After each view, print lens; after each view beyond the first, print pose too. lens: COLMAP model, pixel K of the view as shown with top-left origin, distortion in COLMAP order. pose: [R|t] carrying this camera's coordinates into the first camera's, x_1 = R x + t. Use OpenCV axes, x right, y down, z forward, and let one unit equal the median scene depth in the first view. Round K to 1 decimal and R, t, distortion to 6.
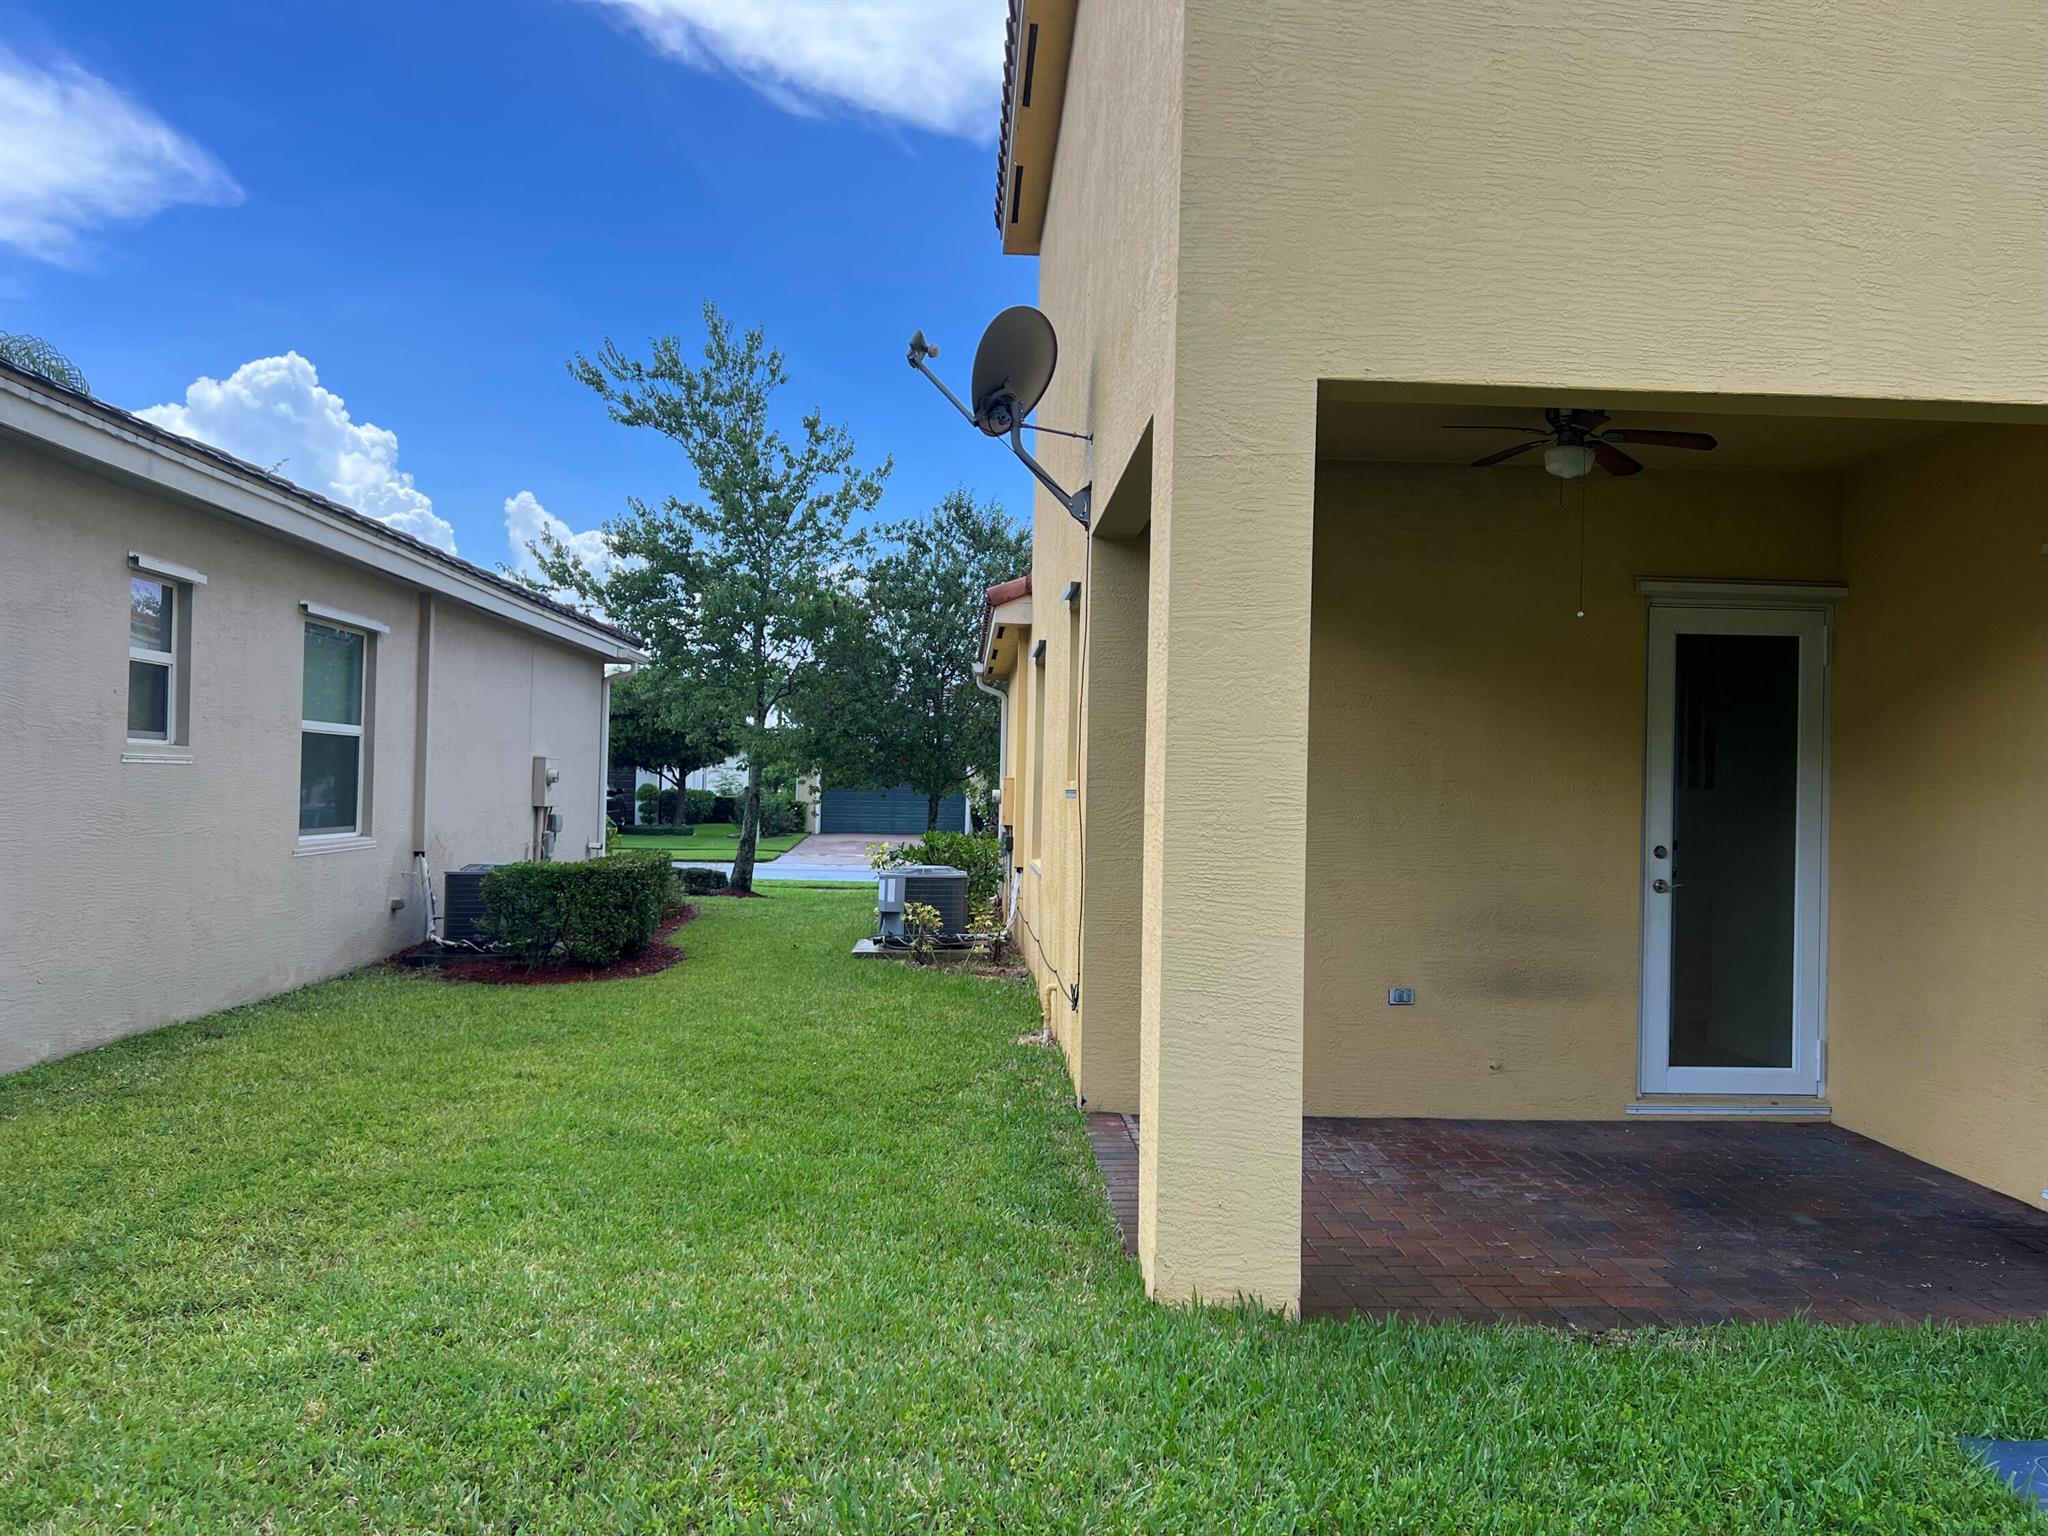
lens RADIAL K [[1544.9, 0, 1024.4], [0, 1544.9, 768.2], [0, 0, 1]] dist [0.043768, -0.043331]
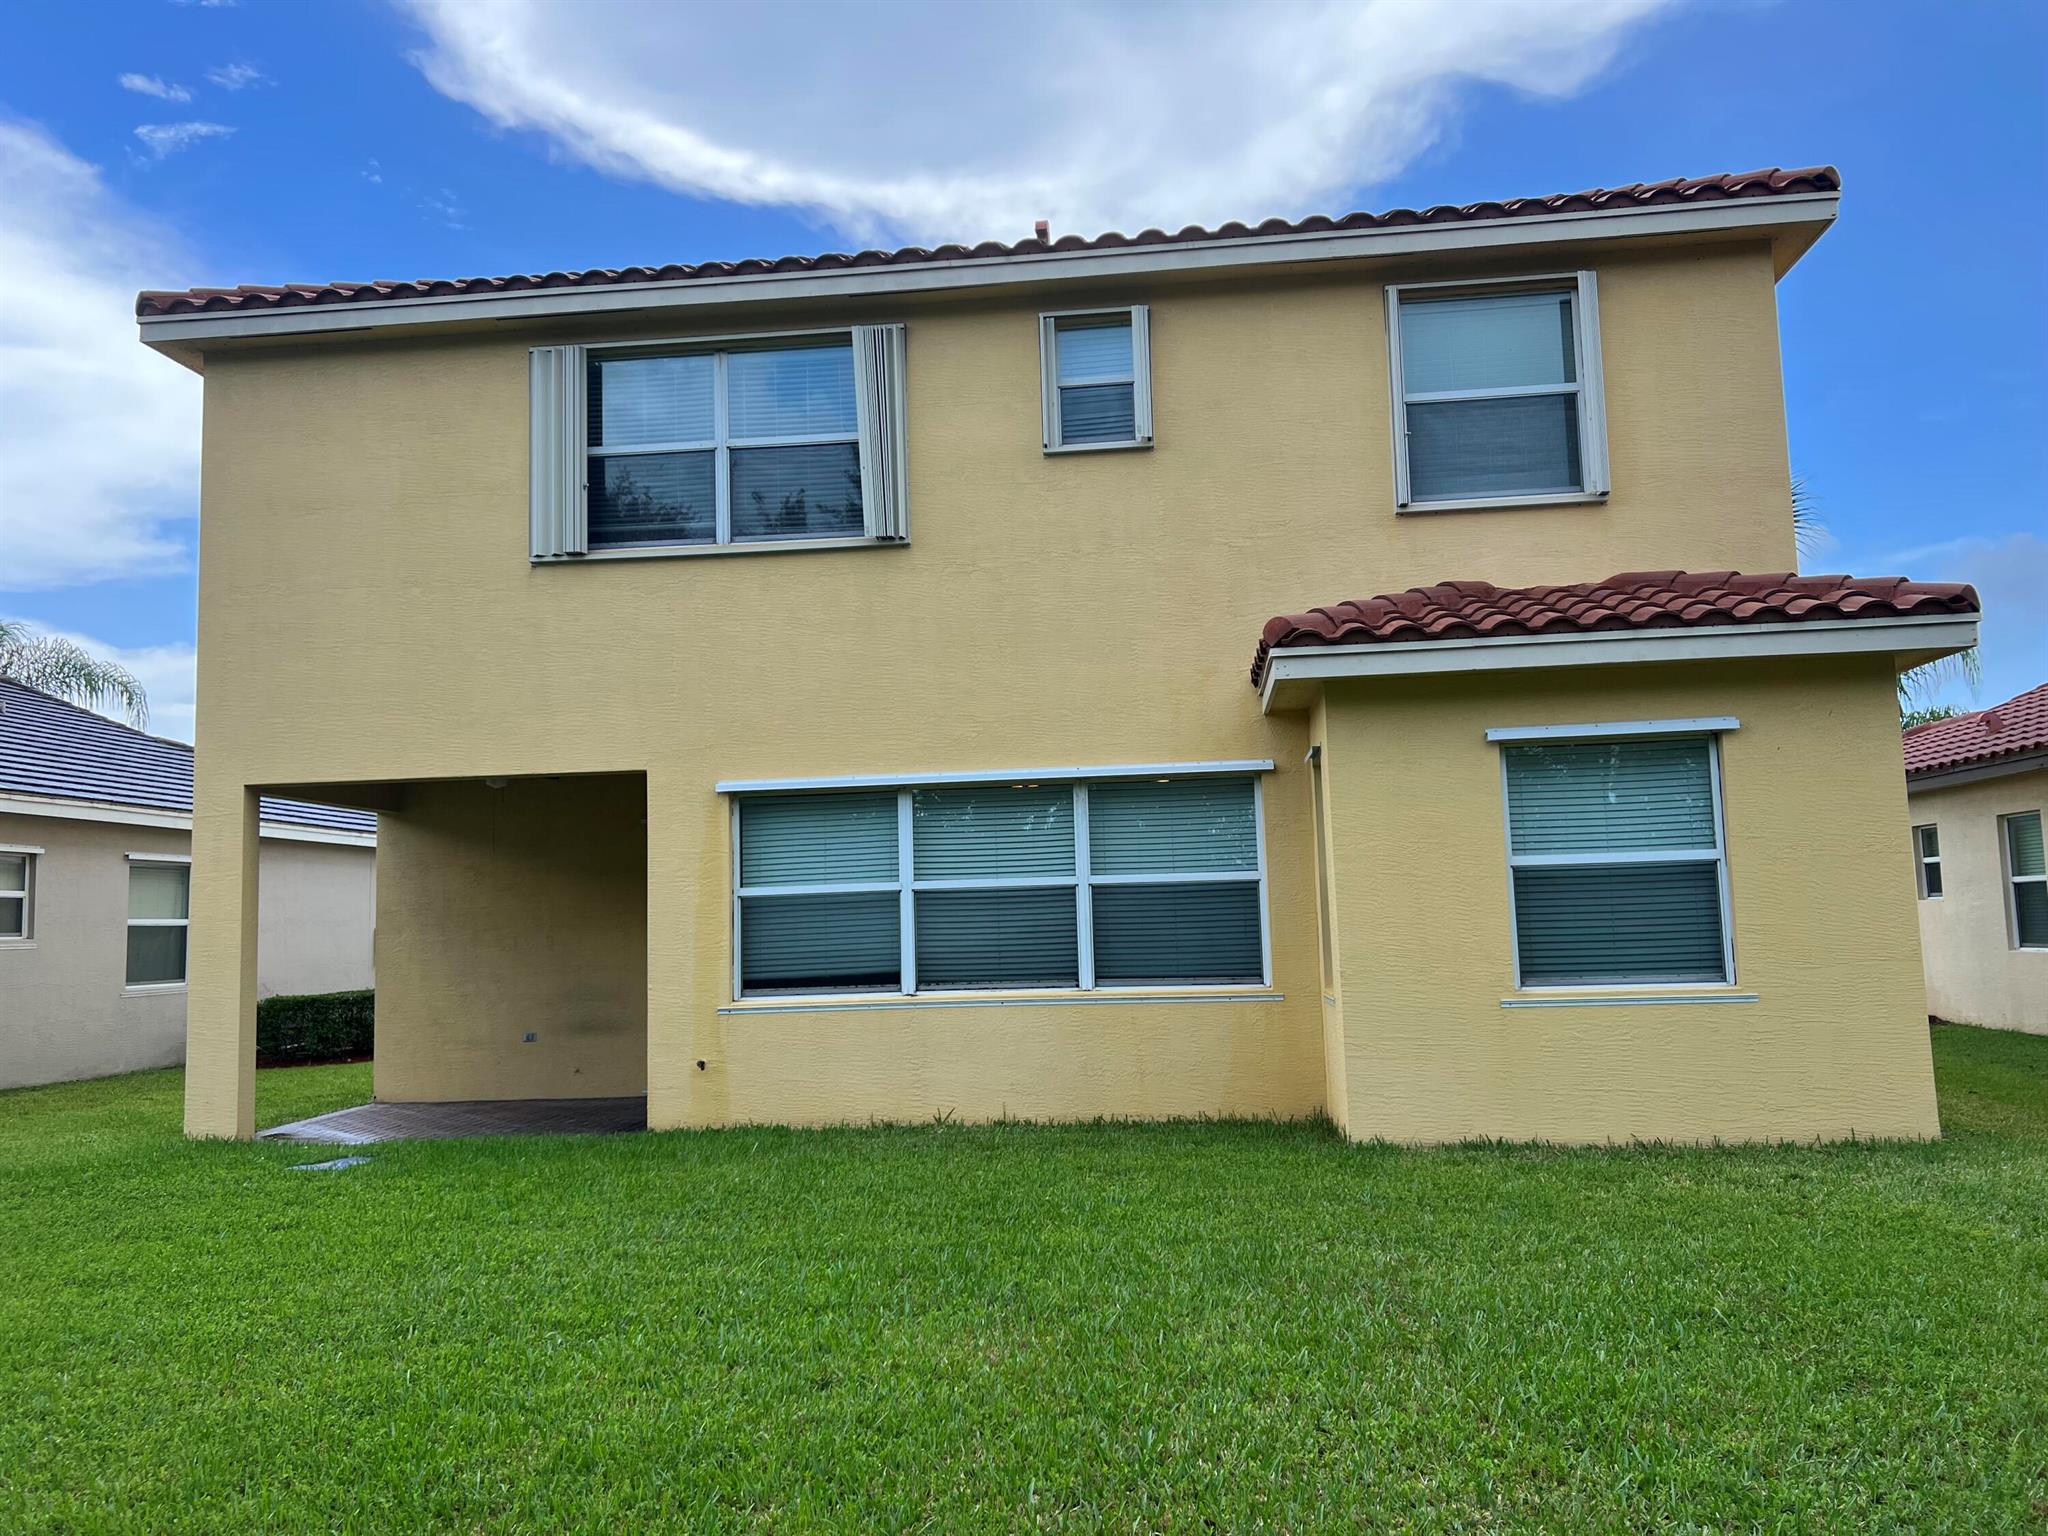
lens RADIAL K [[1544.9, 0, 1023.8], [0, 1544.9, 769.8], [0, 0, 1]] dist [0.043768, -0.043331]
pose [[0.988130, -0.064975, -0.139204, 0.812682], [0.052939, 0.994670, -0.088483, 0.011079], [0.144211, 0.080063, 0.986303, -0.628229]]
